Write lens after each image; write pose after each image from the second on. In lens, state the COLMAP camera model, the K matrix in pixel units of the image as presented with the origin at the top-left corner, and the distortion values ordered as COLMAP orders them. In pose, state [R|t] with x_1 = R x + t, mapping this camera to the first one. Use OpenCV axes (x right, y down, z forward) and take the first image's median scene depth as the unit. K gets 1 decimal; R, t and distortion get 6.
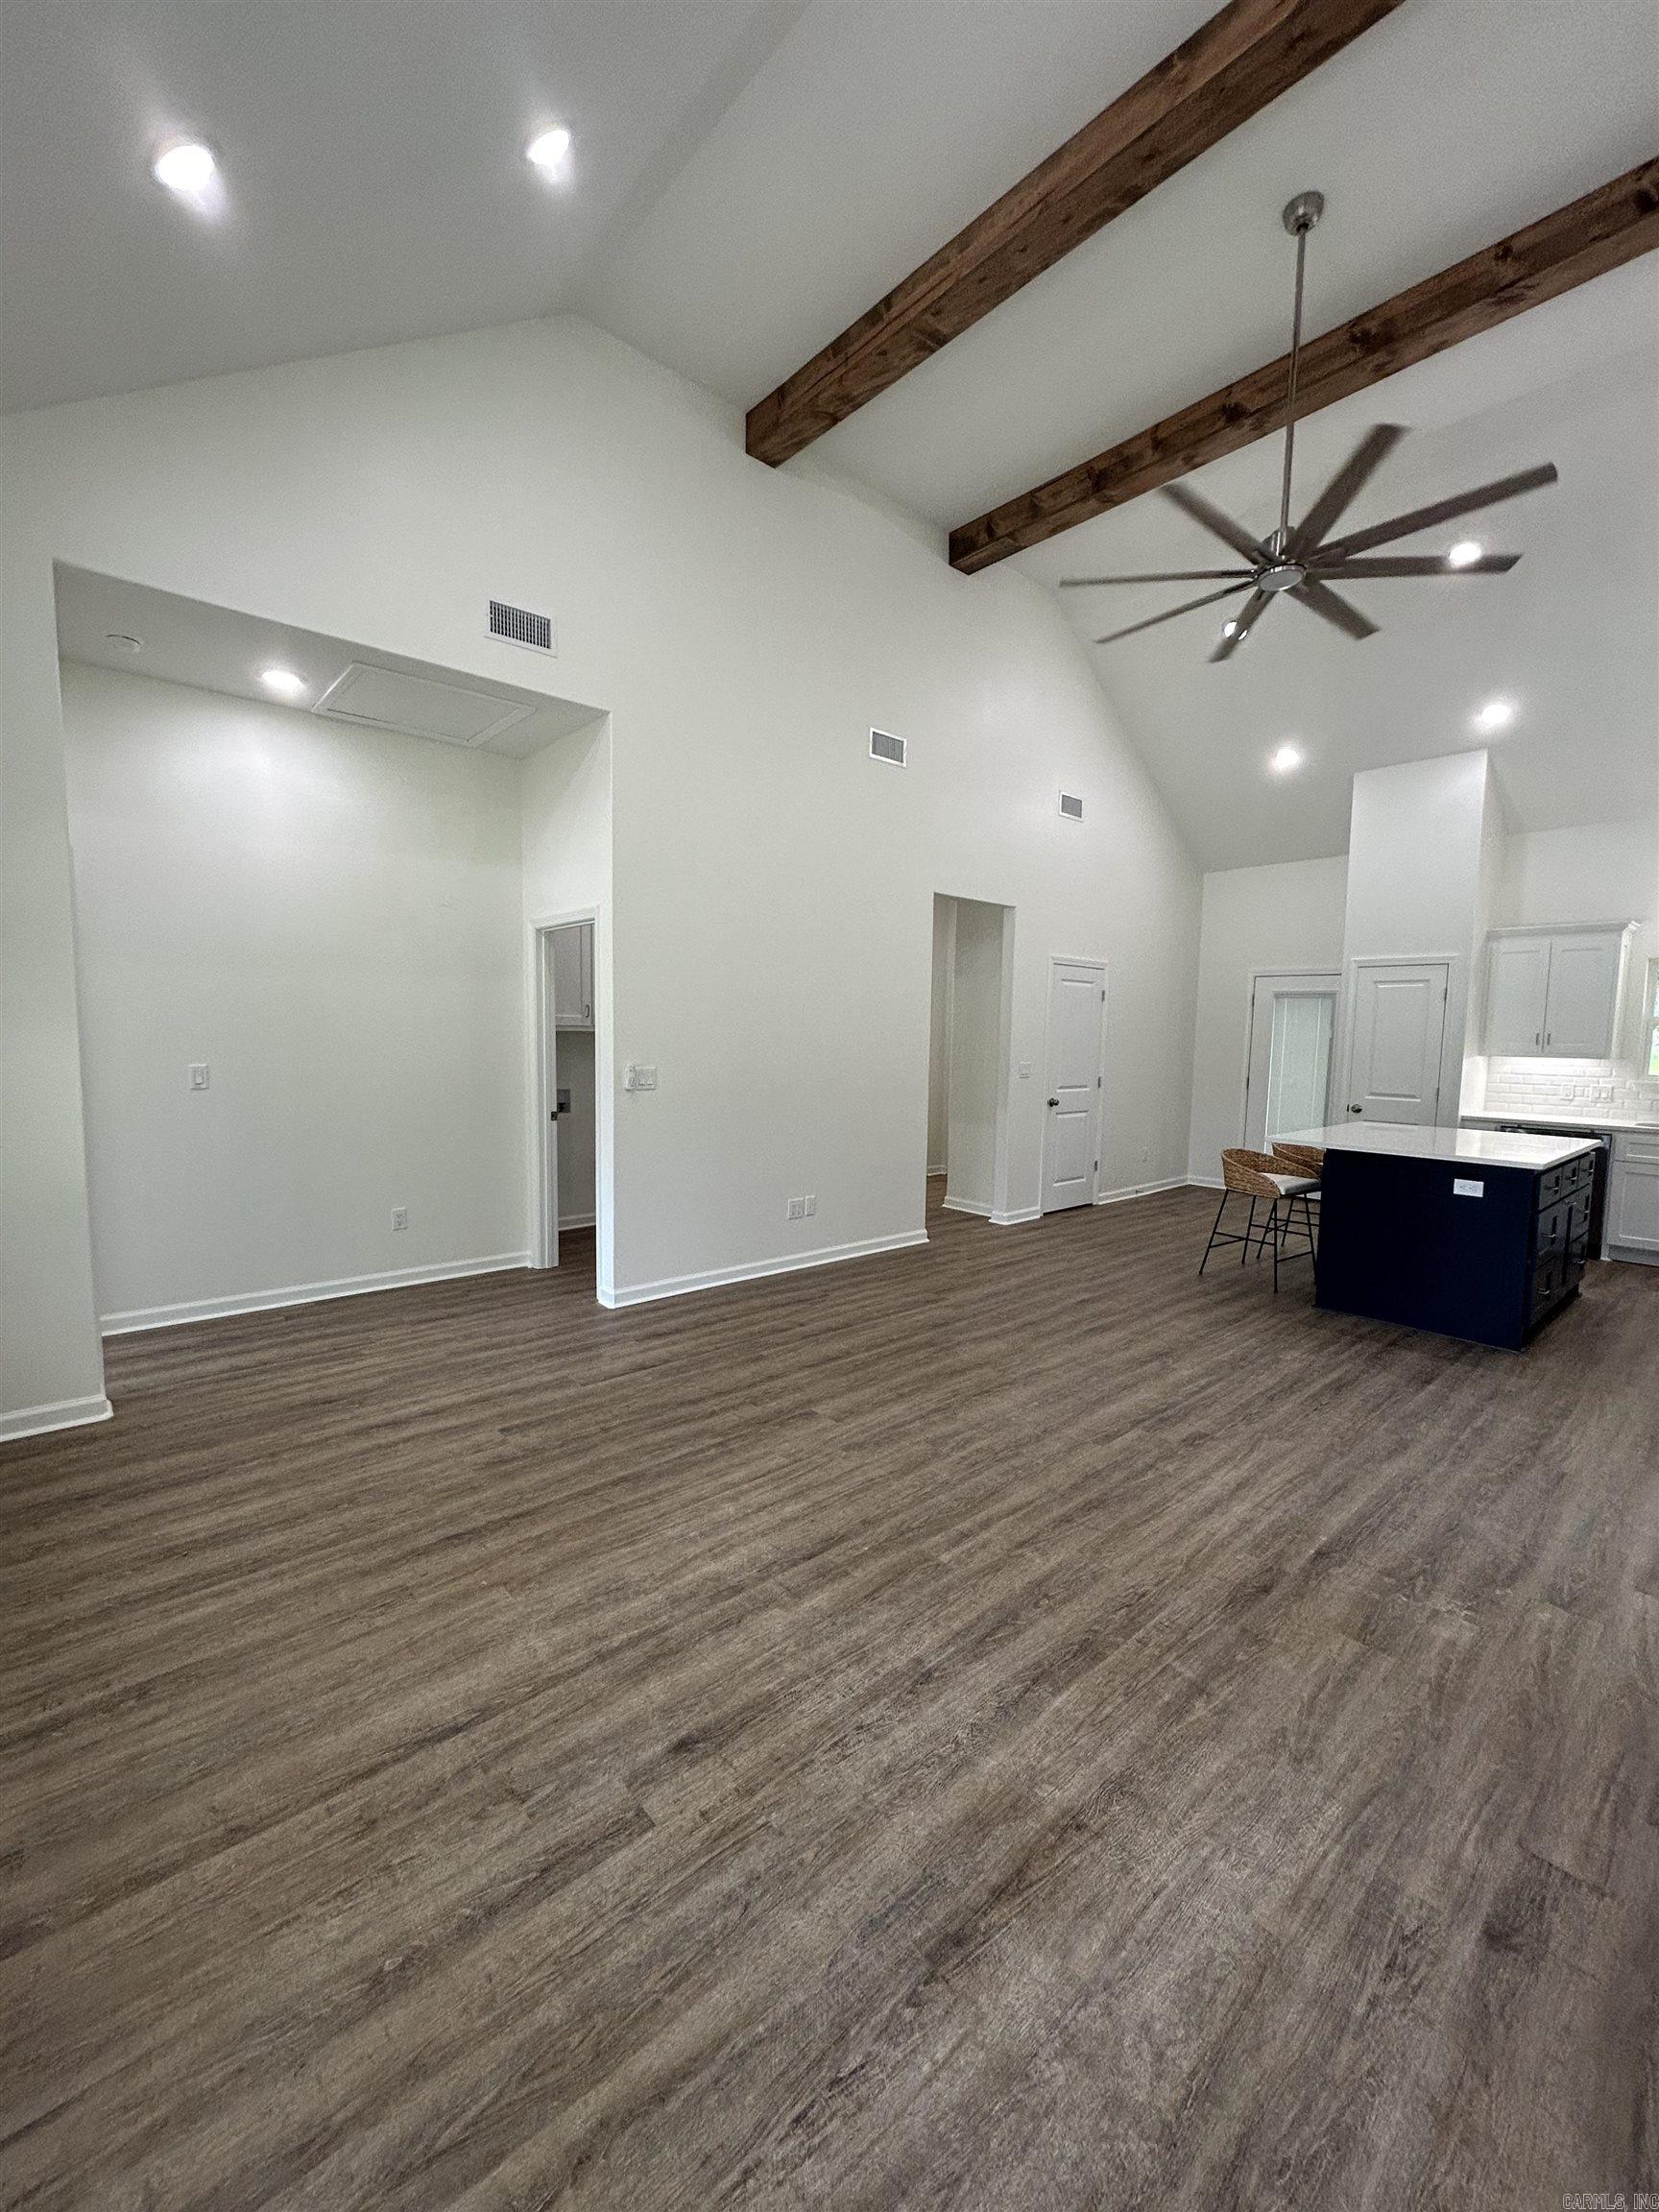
lens RADIAL K [[890.7, 0, 838.7], [0, 890.7, 1111.3], [0, 0, 1]] dist [-0.001169, 0.004398]
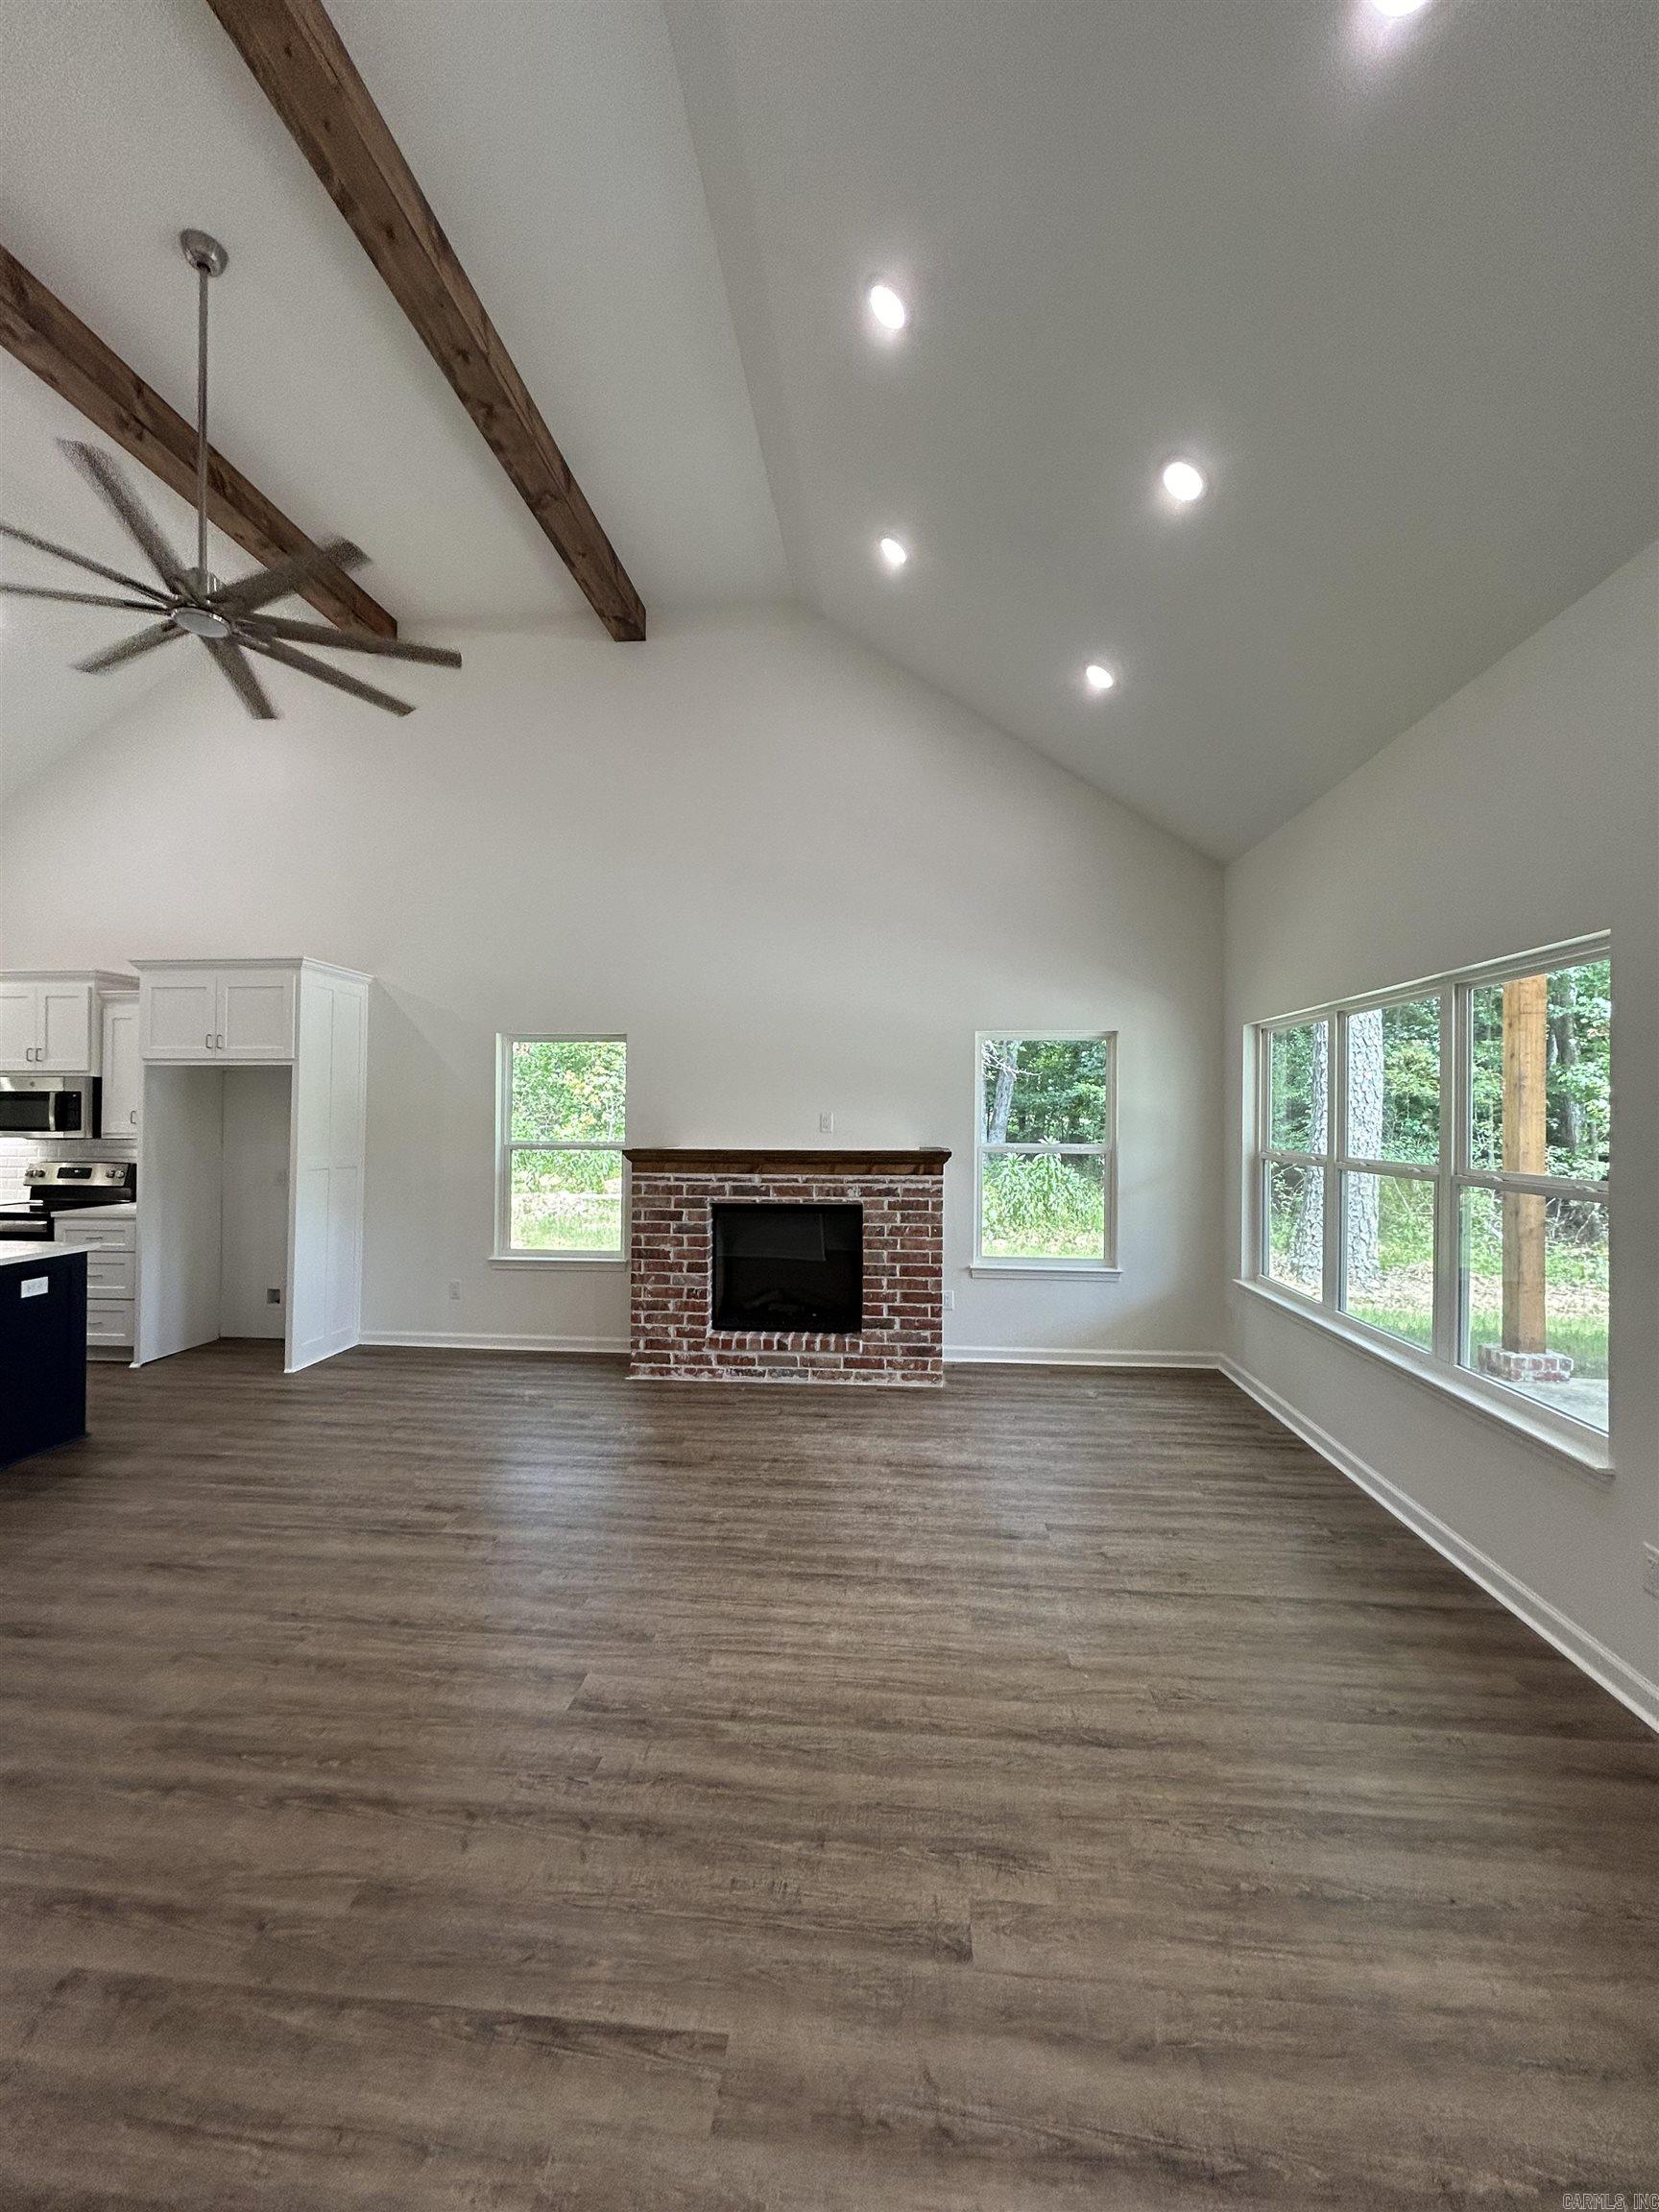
lens RADIAL K [[884.7, 0, 828.8], [0, 884.7, 1110.7], [0, 0, 1]] dist [-0.000658, 0.000439]
pose [[-0.677159, -0.017432, 0.735630, -0.670236], [0.053061, 0.995960, 0.072445, -0.153715], [-0.733921, 0.088090, -0.673499, 1.321748]]
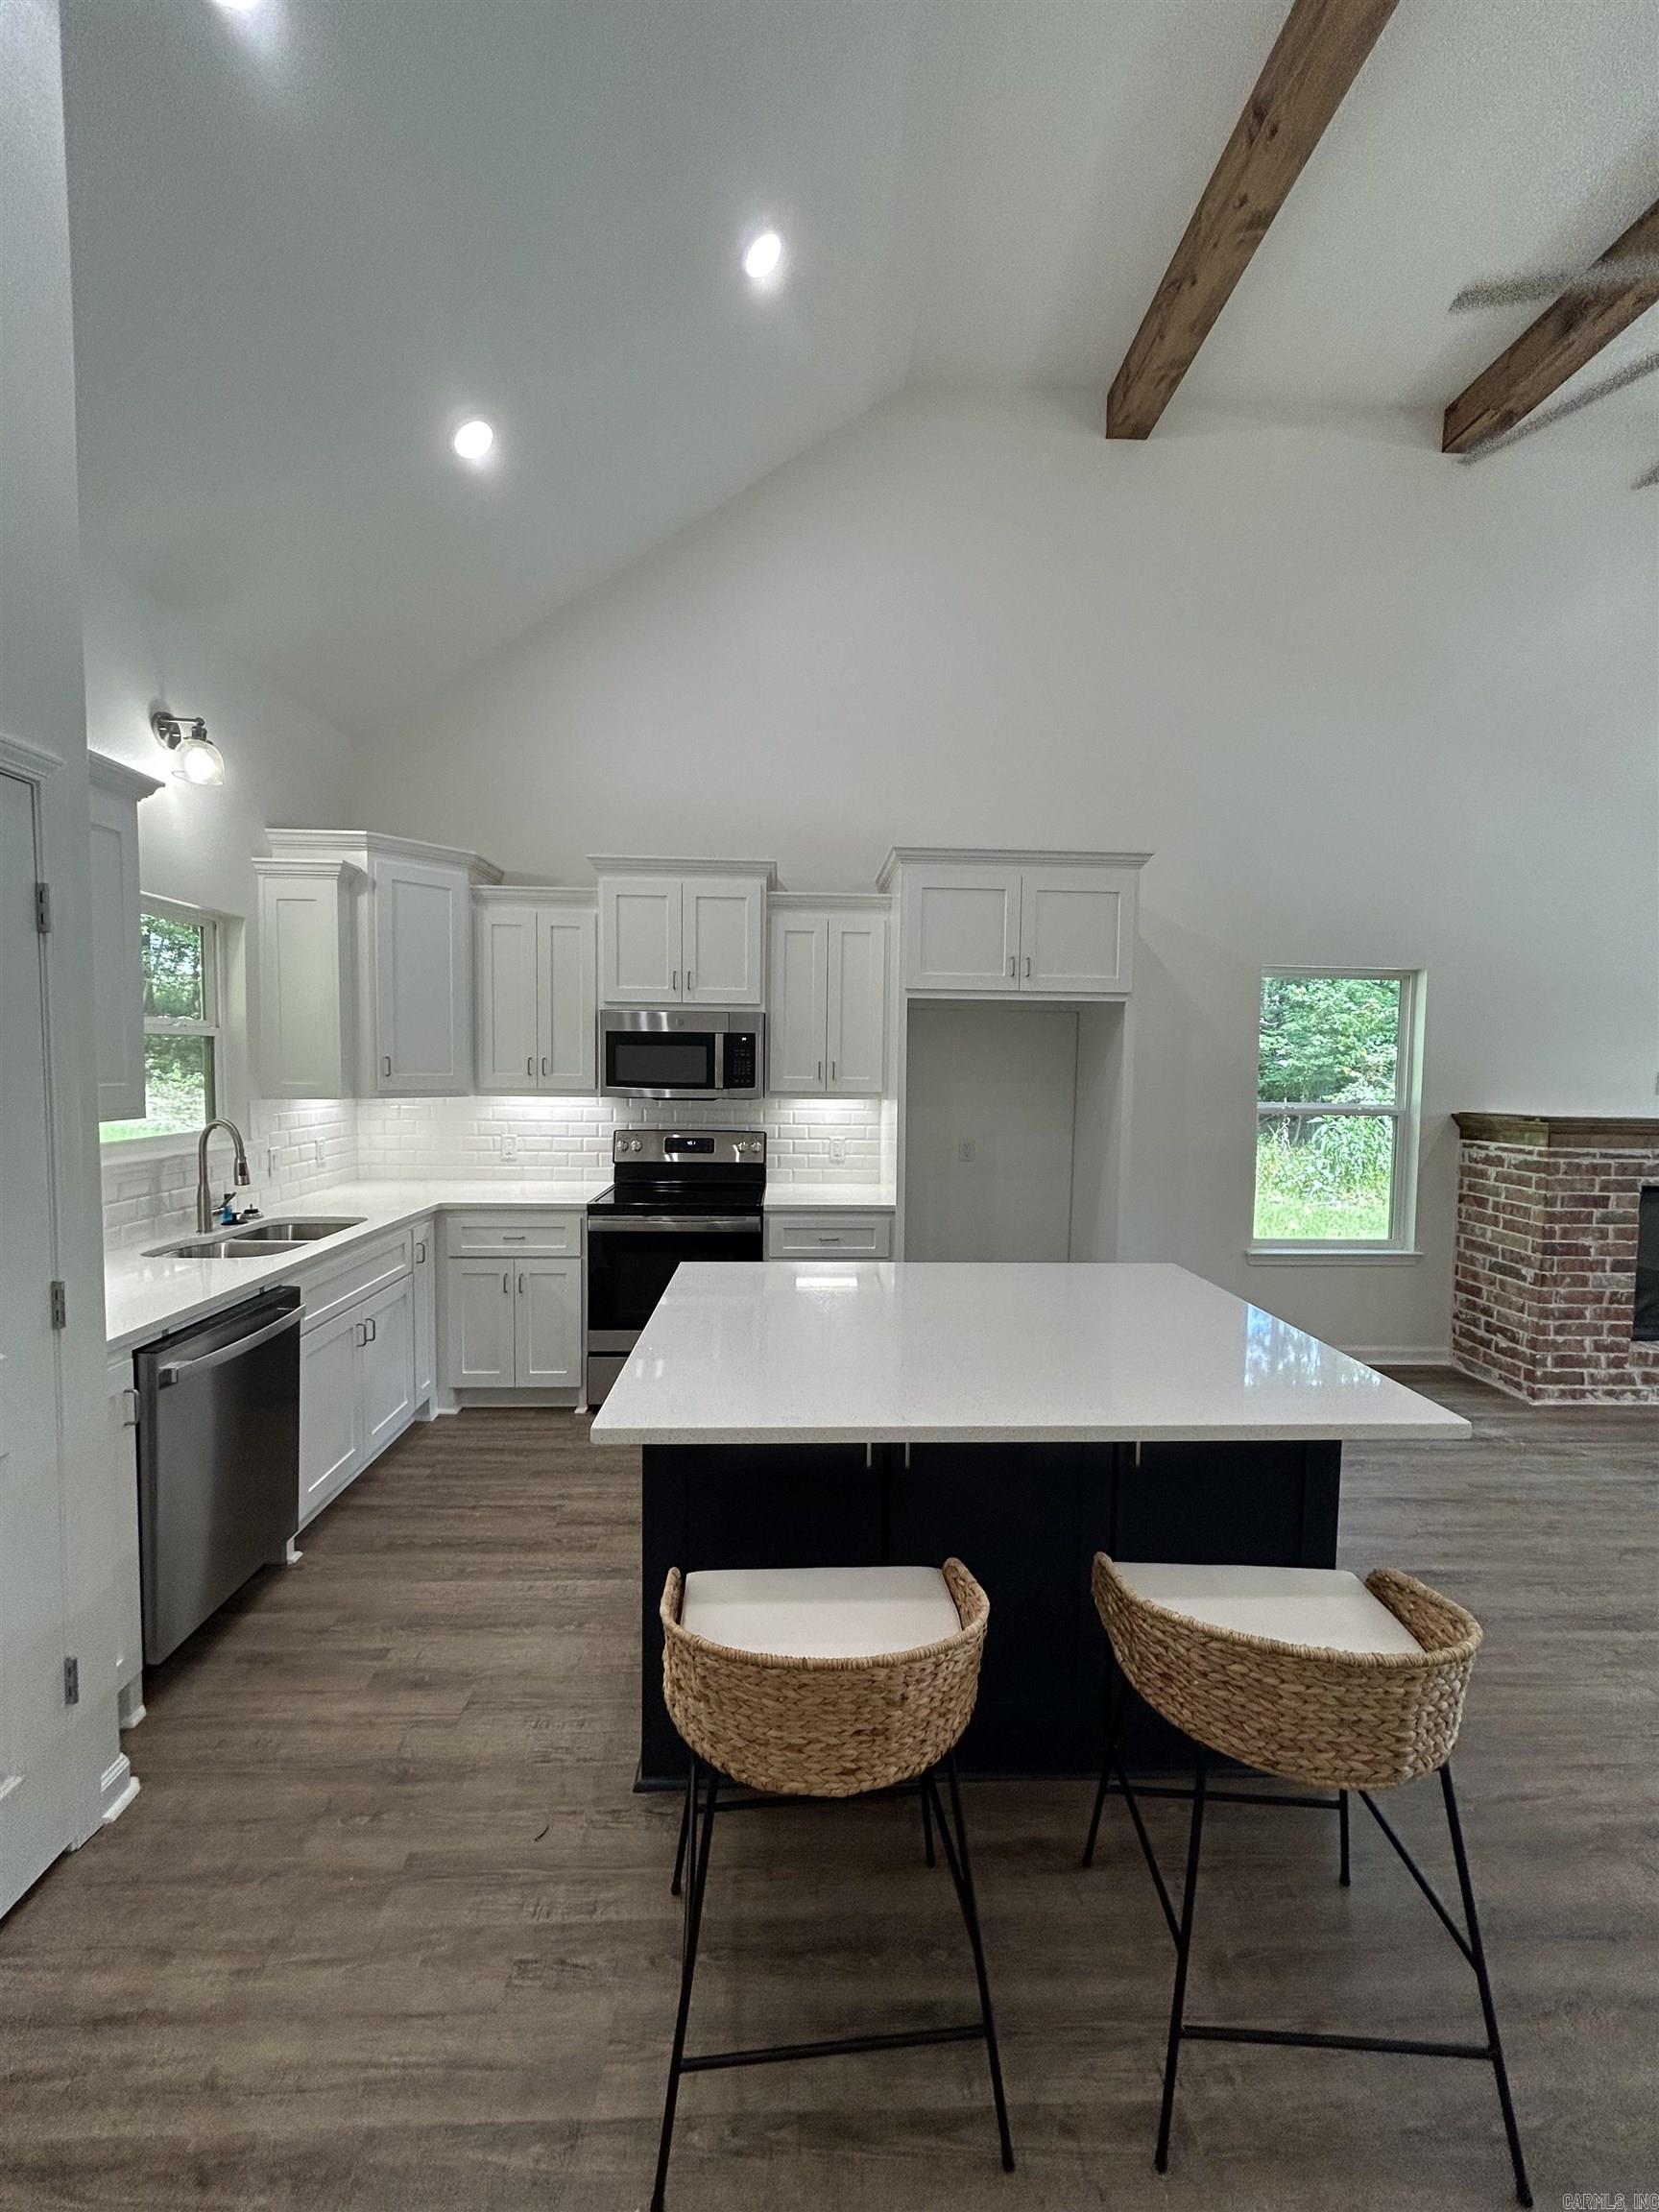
lens RADIAL K [[897.6, 0, 826.3], [0, 897.6, 1101.3], [0, 0, 1]] dist [0.001129, 0.000365]
pose [[-0.767351, -0.061141, 0.638305, 0.698371], [0.032415, 0.990472, 0.133843, -0.213599], [-0.640407, 0.123396, -0.758058, 2.119372]]
